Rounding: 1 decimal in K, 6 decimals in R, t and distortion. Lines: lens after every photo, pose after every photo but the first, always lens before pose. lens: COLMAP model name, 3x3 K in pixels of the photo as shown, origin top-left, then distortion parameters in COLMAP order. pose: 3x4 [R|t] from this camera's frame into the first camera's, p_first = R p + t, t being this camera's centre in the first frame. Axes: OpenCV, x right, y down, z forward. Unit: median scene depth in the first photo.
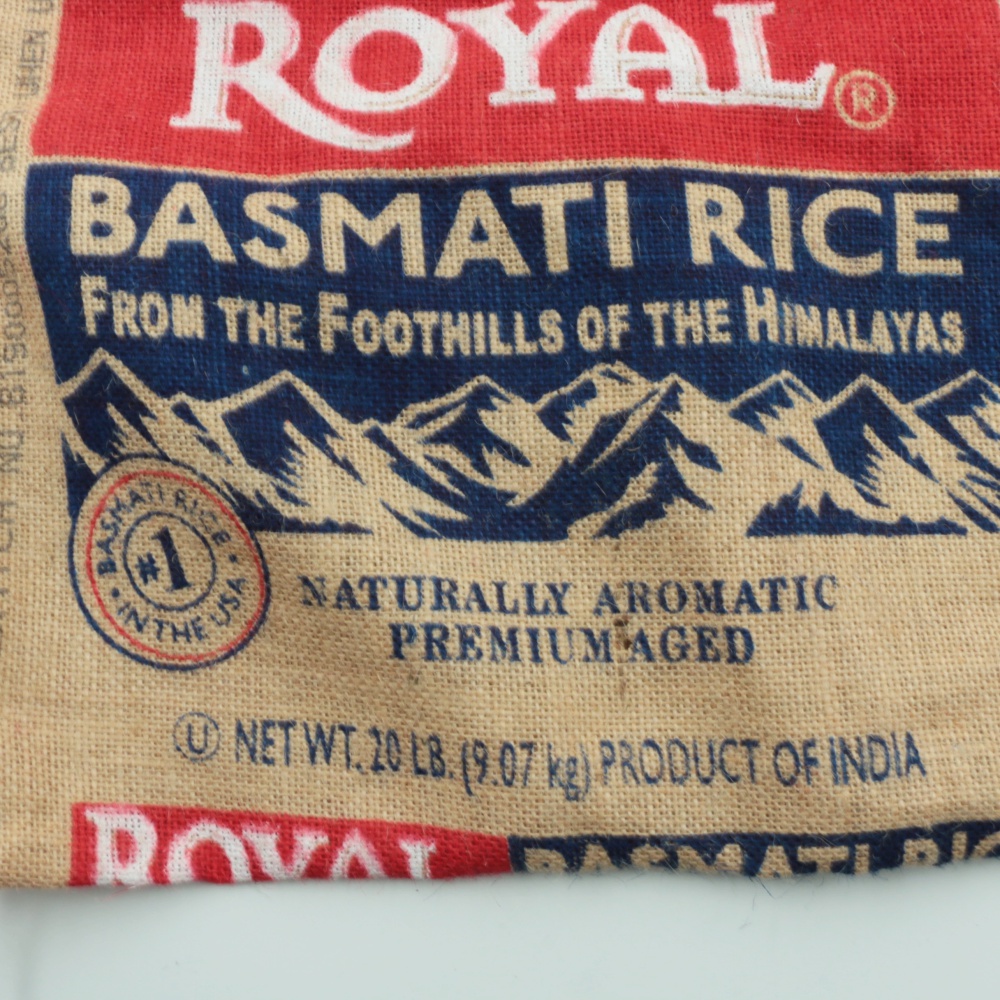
lens RADIAL K [[1343.2, 0, 543.5], [0, 1343.2, 473.0], [0, 0, 1]] dist [-0.110174, -0.013383]
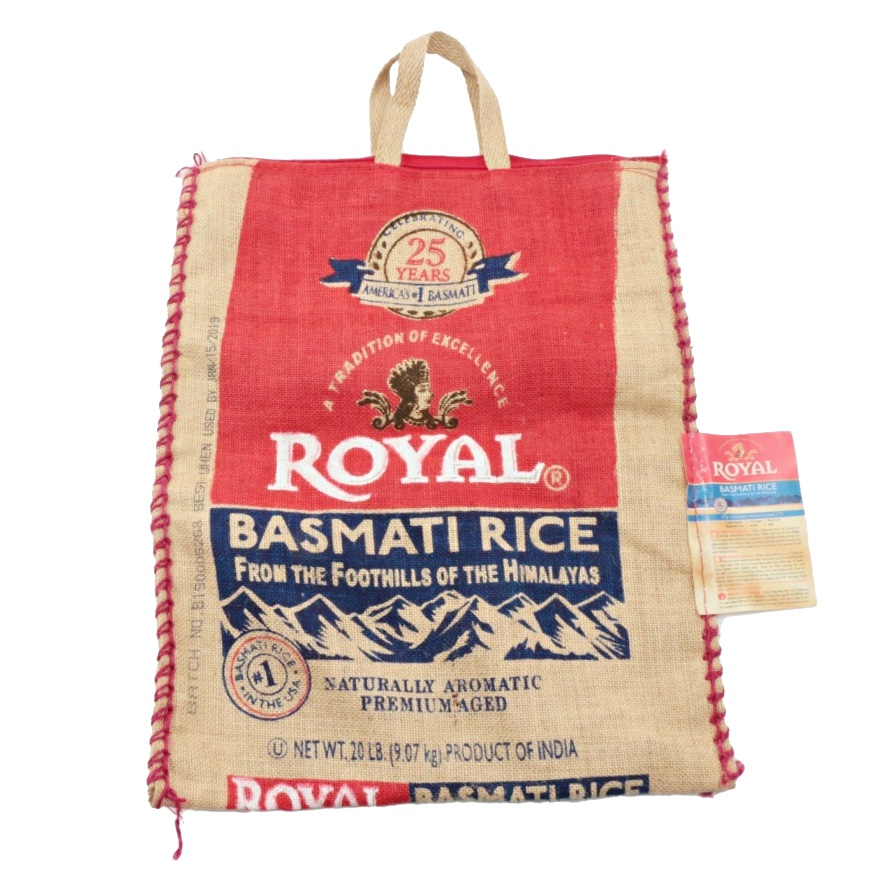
lens RADIAL K [[1196.8, 0, 484.3], [0, 1196.8, 421.5], [0, 0, 1]] dist [-0.110174, -0.013383]
pose [[0.999298, -0.000859, 0.037442, 0.029917], [0.007959, 0.981775, -0.189879, 0.030741], [-0.036596, 0.190044, 0.981093, -1.205573]]
